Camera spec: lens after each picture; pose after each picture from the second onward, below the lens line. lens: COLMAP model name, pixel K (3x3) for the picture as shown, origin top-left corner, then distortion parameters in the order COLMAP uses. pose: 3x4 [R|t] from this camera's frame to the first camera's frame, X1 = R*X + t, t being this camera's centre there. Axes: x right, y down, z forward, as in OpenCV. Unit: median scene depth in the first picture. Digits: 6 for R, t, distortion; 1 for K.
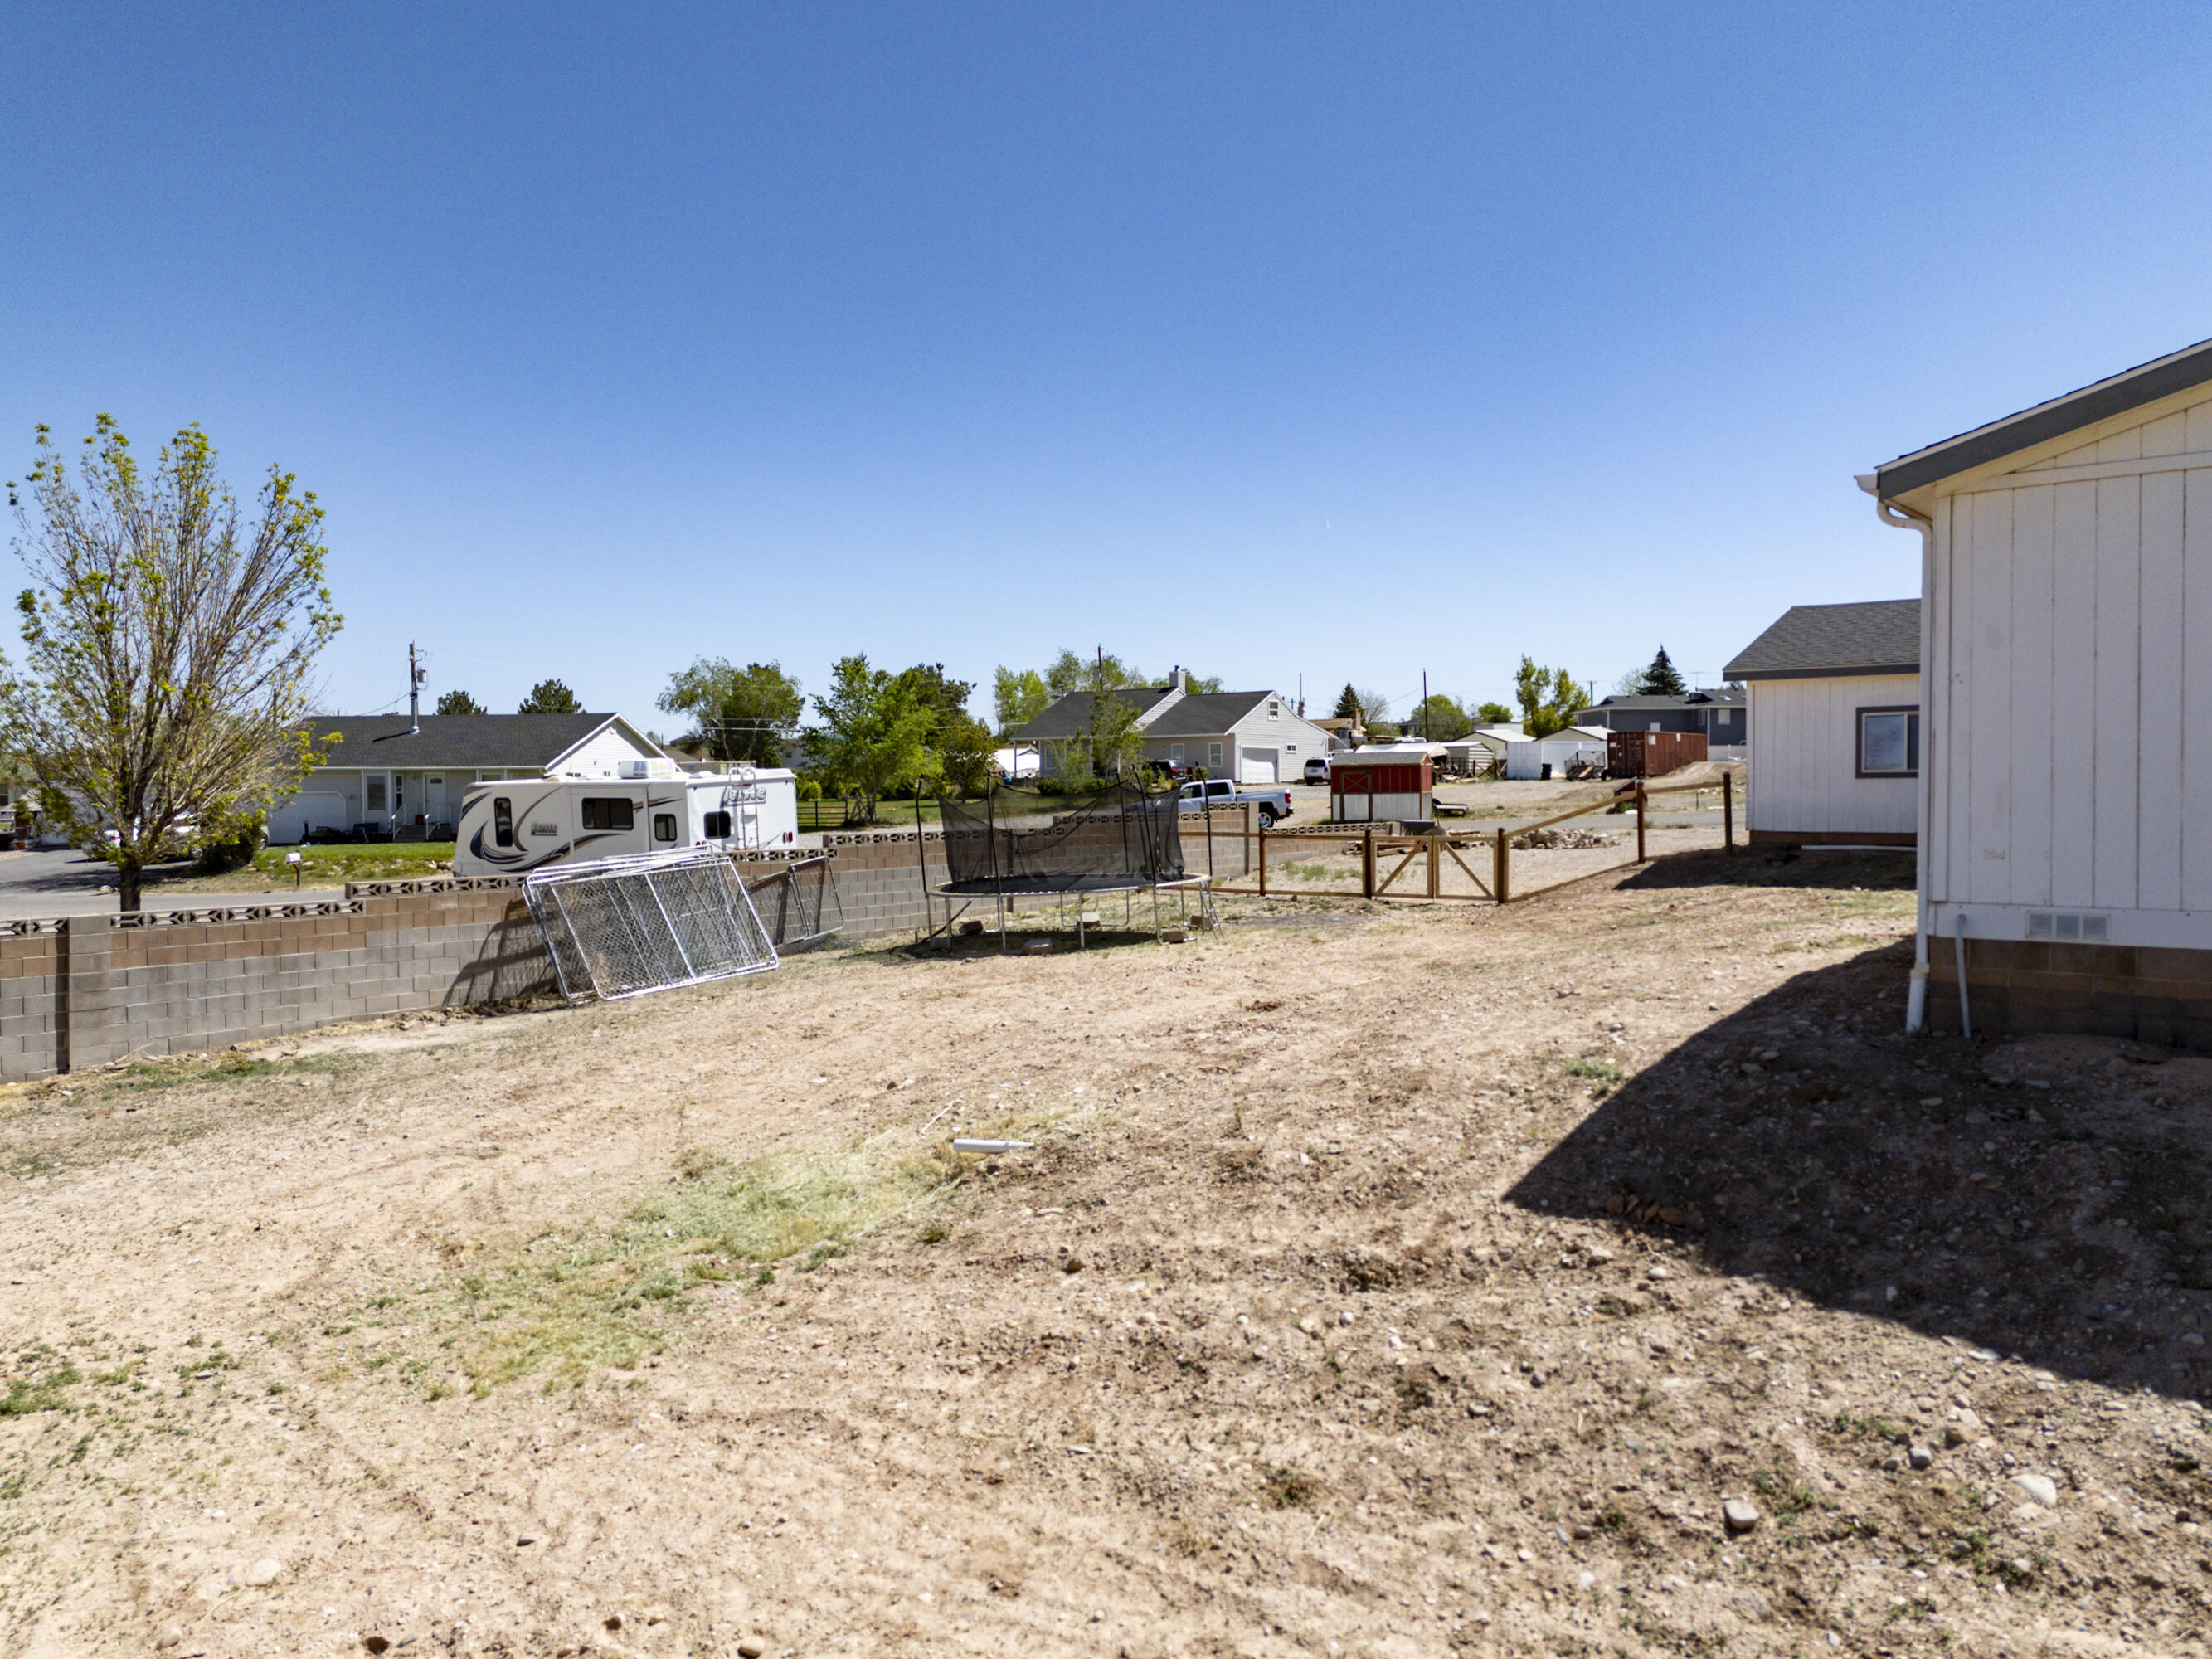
lens RADIAL K [[1623.9, 0, 1109.4], [0, 1623.9, 830.8], [0, 0, 1]] dist [0.073977, -0.065321]
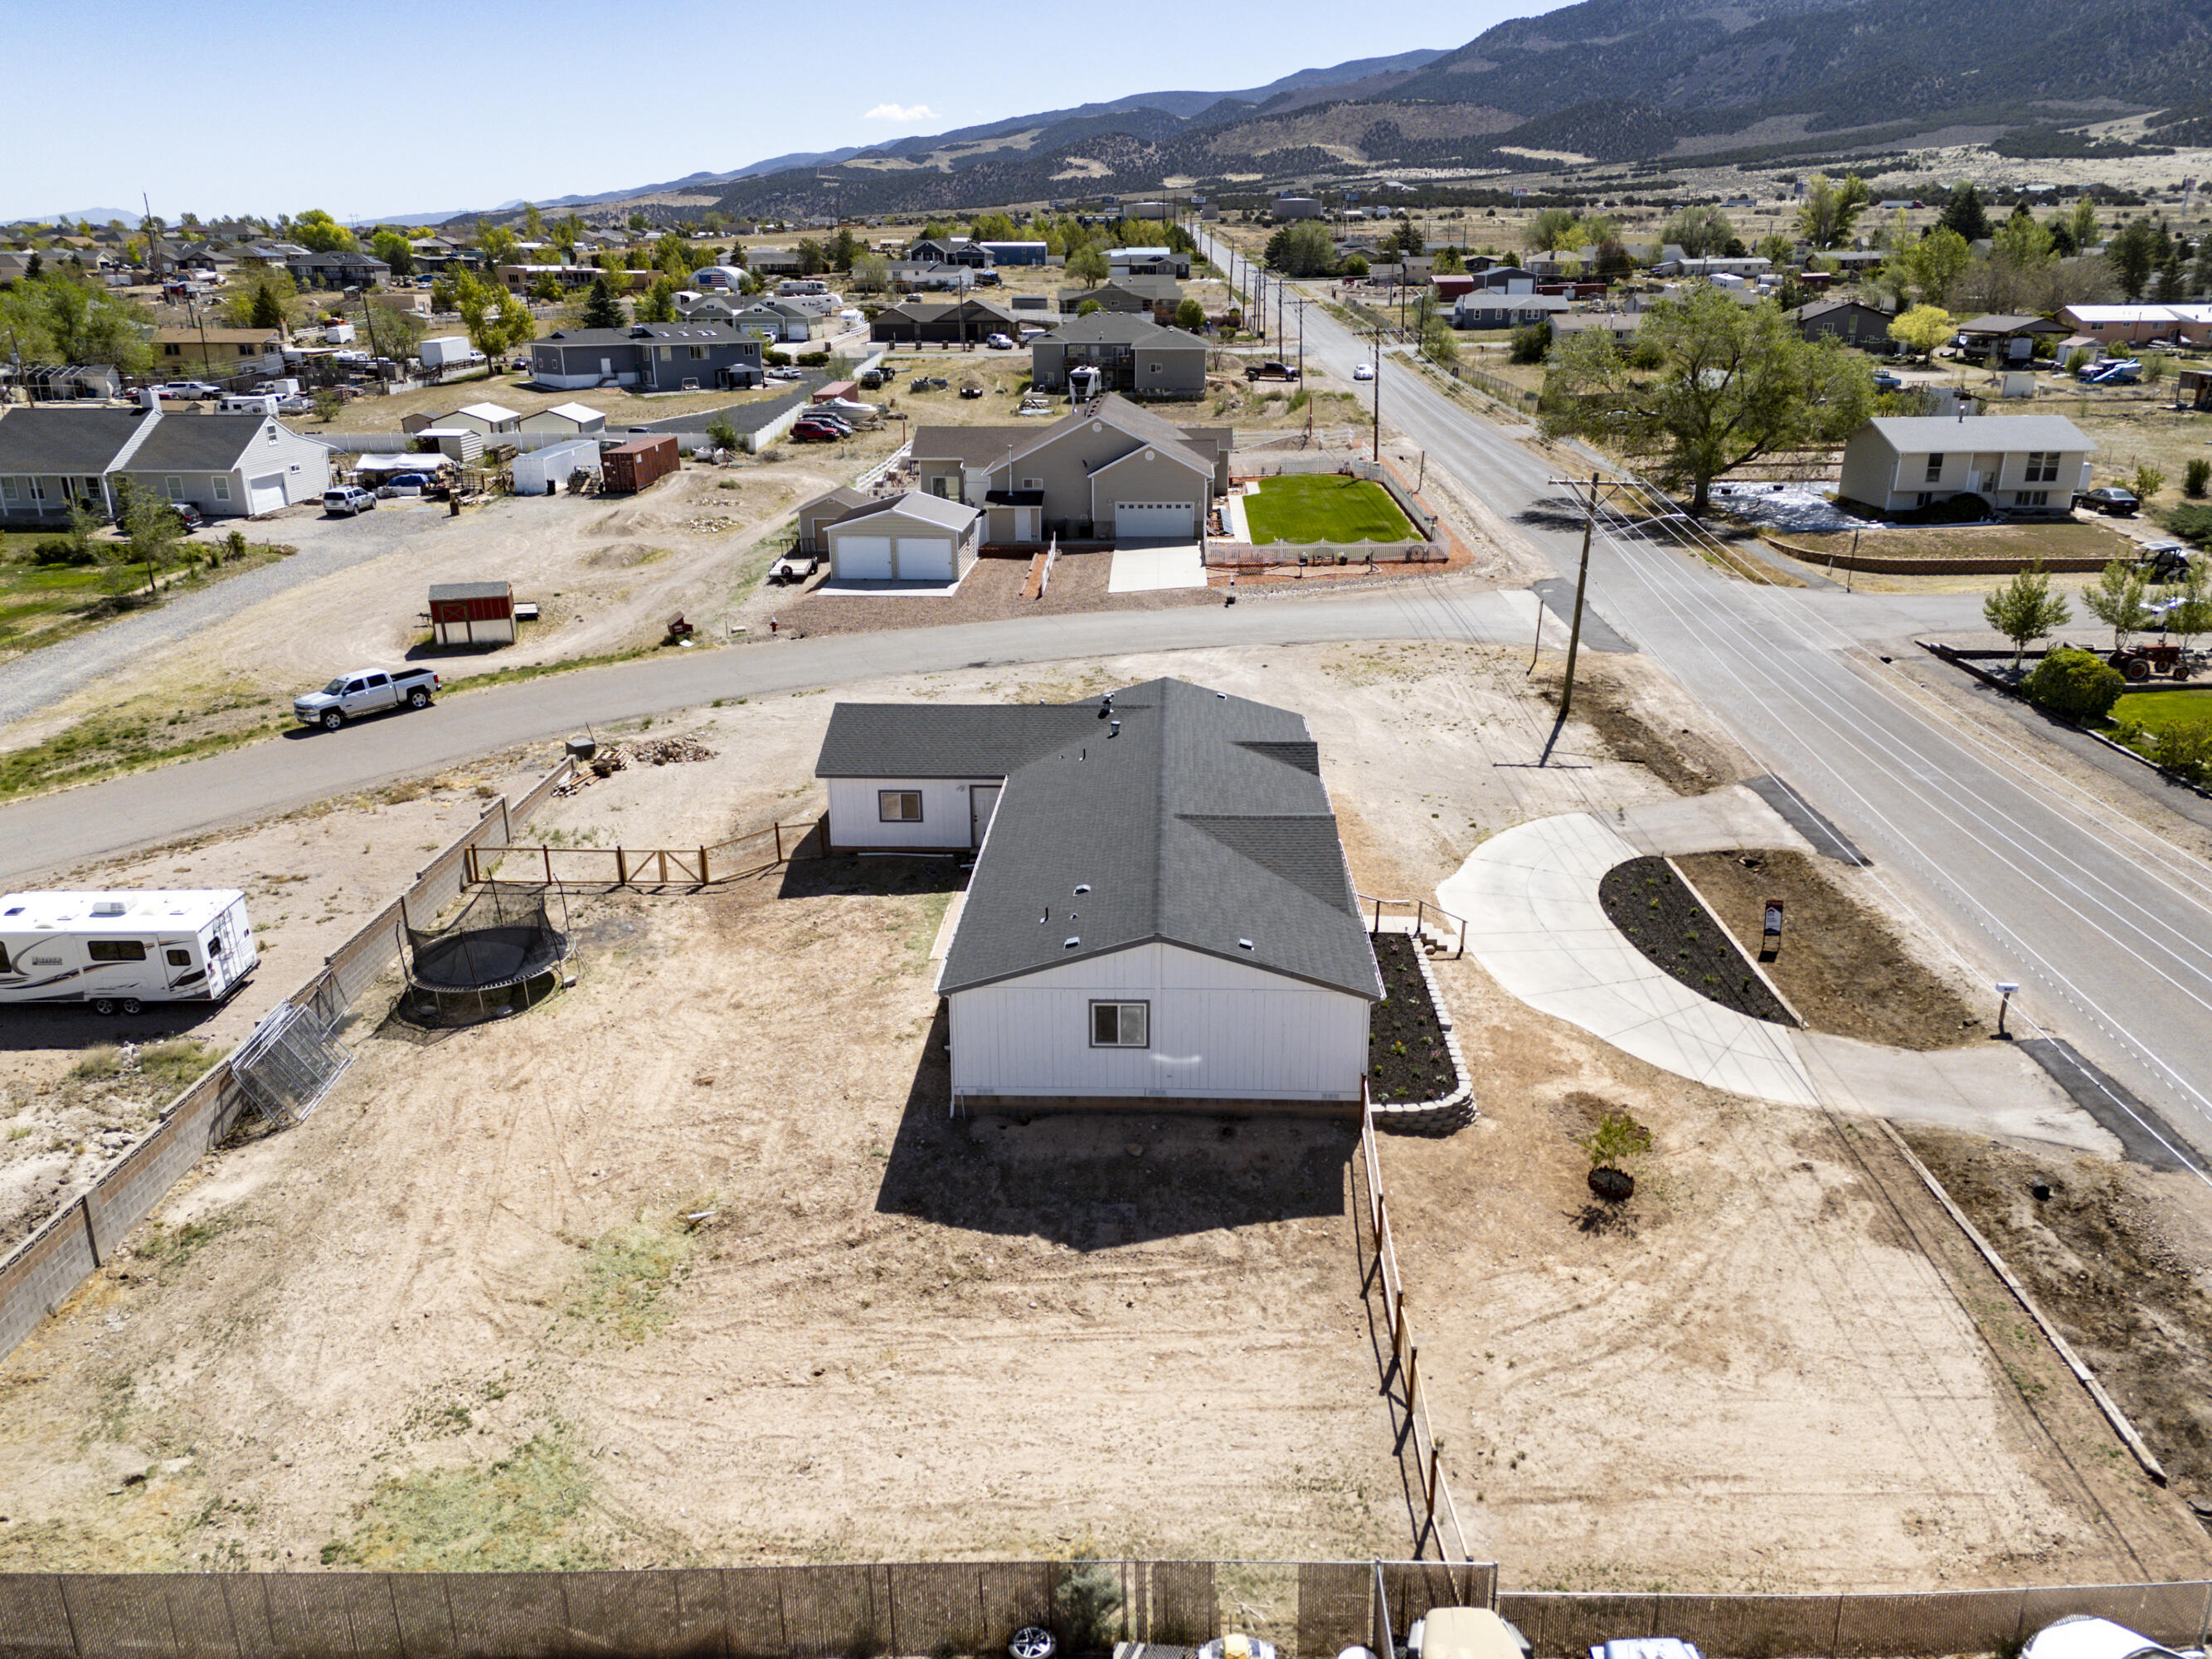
lens RADIAL K [[1623.9, 0, 1119.6], [0, 1623.9, 829.6], [0, 0, 1]] dist [0.073977, -0.065321]
pose [[0.802133, -0.193313, 0.564989, -0.544992], [0.014953, 0.952356, 0.304623, -0.750899], [-0.596958, -0.235900, 0.766807, -0.892103]]
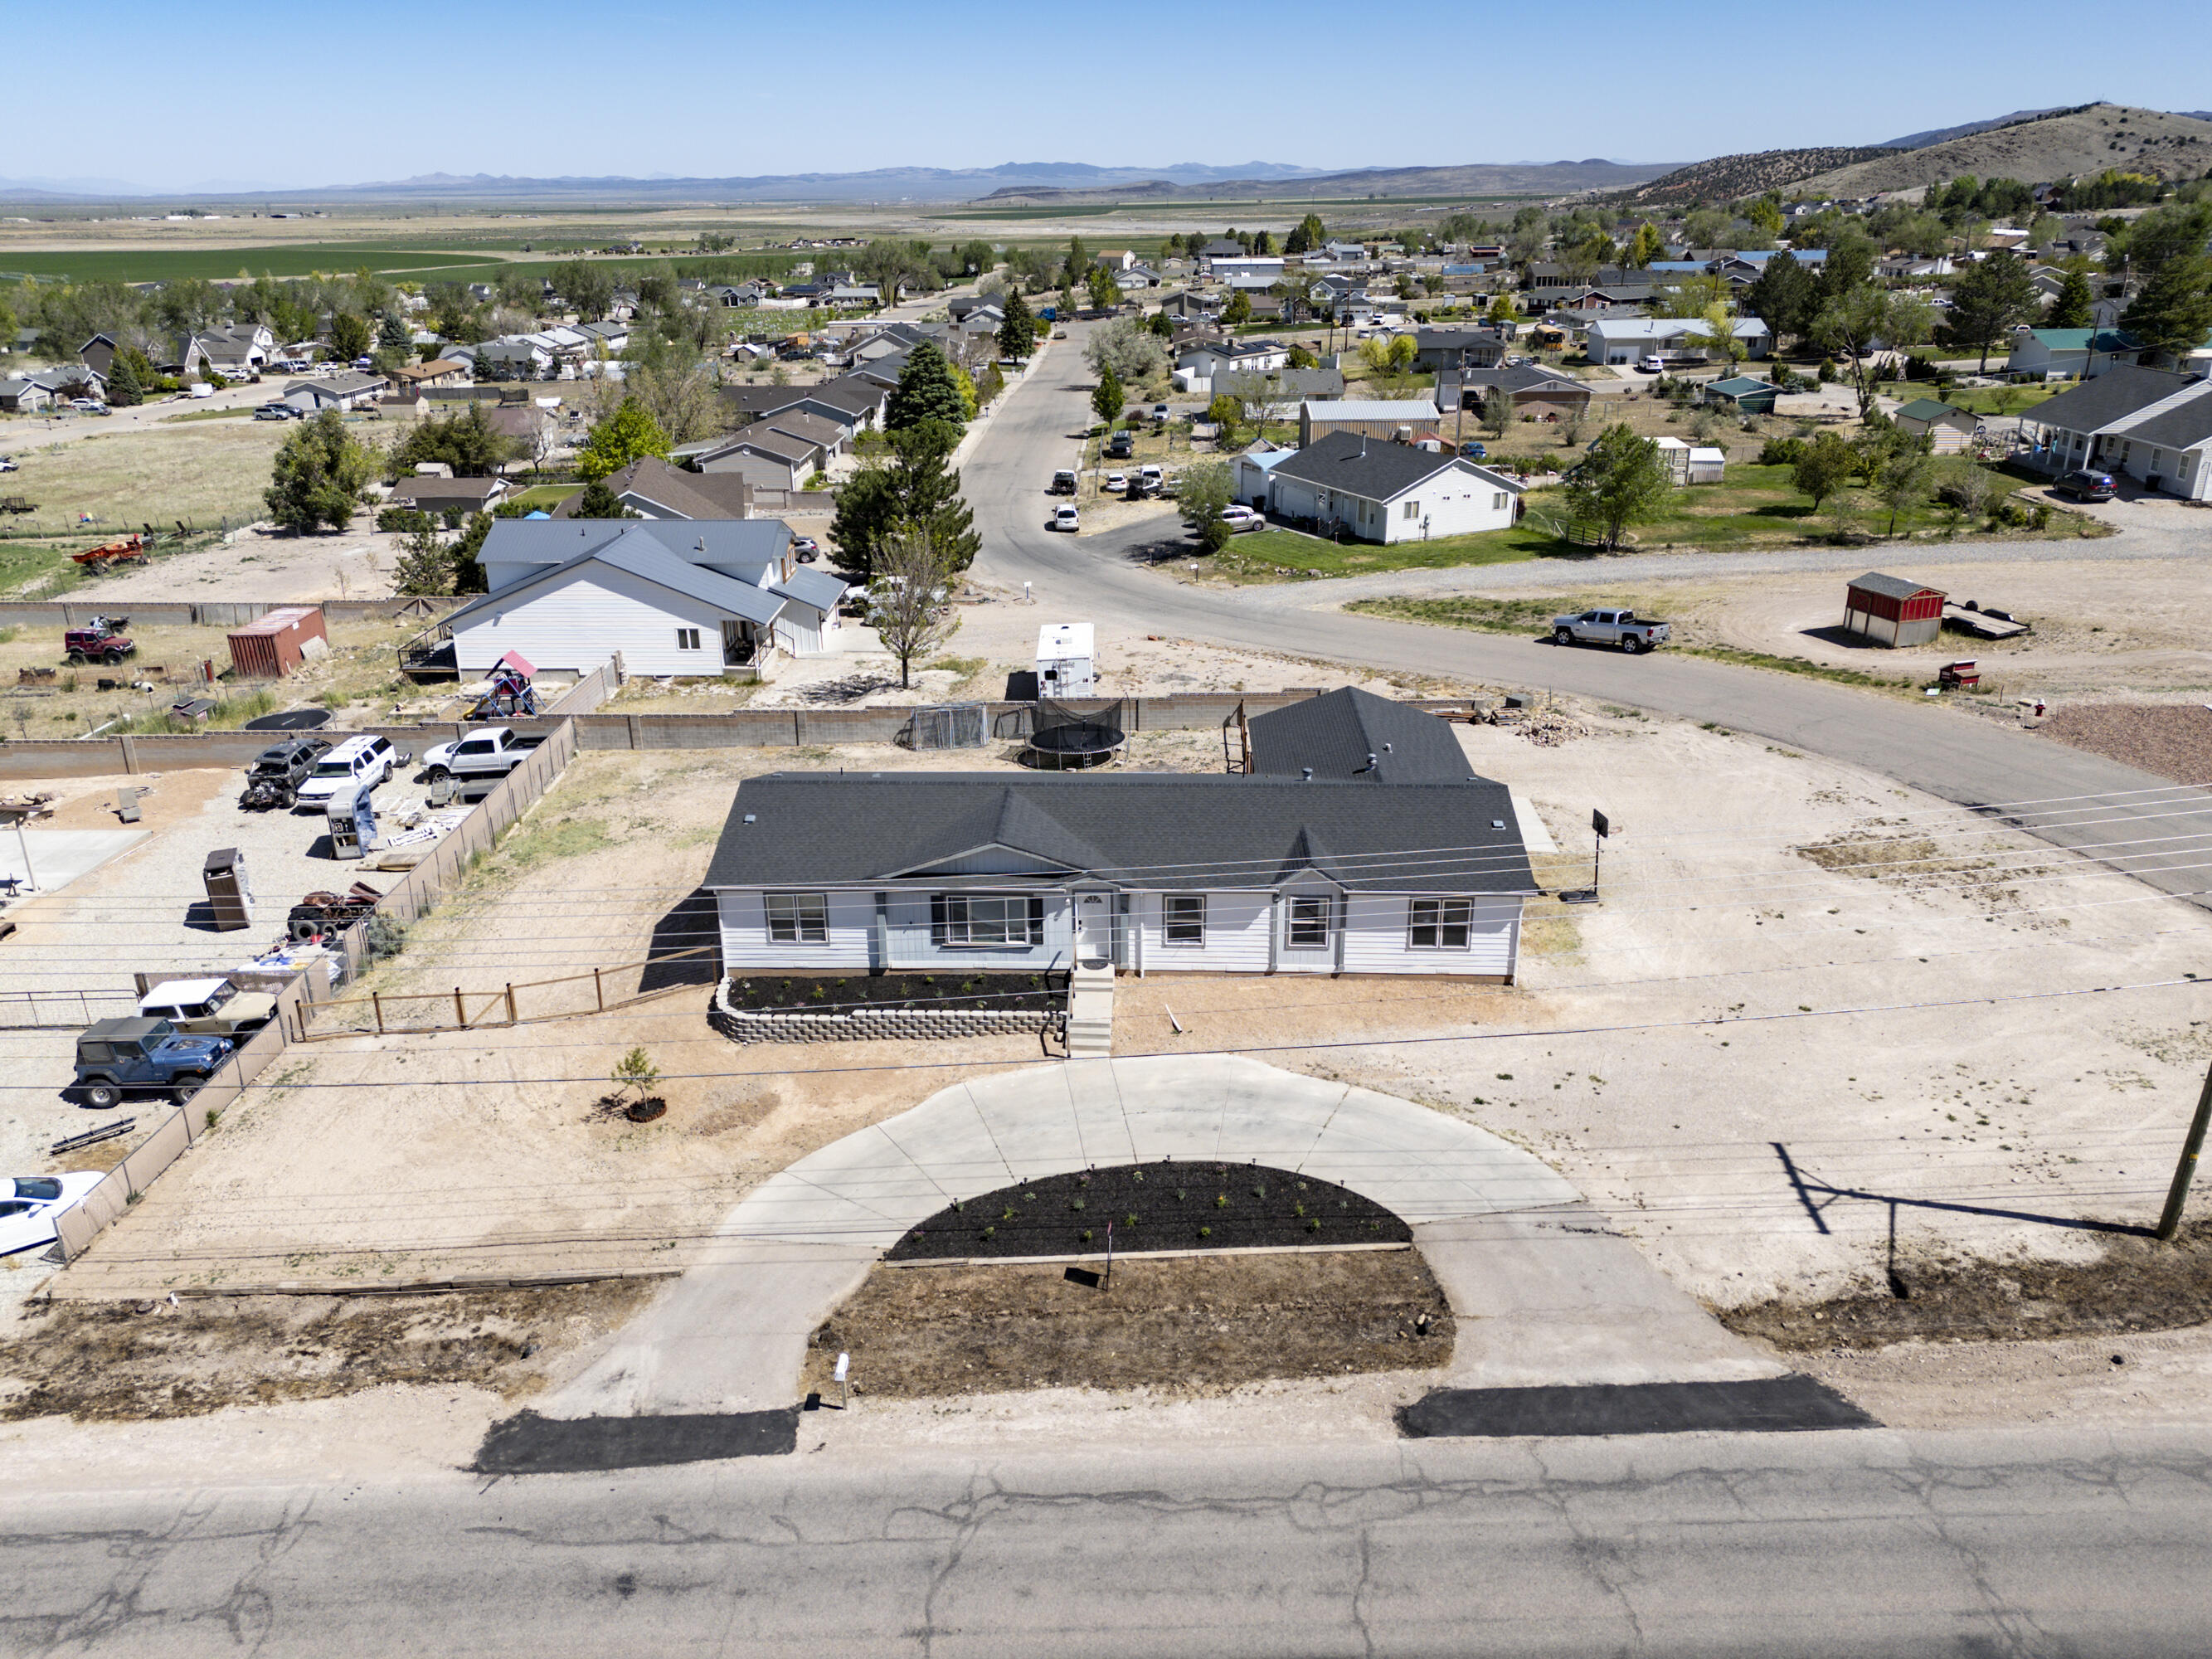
lens RADIAL K [[1623.9, 0, 1114.6], [0, 1623.9, 832.2], [0, 0, 1]] dist [0.073977, -0.065321]
pose [[0.596225, 0.293956, -0.747064, 2.456560], [-0.016416, 0.934823, 0.354735, -0.922601], [0.802649, -0.199238, 0.562191, -0.590668]]
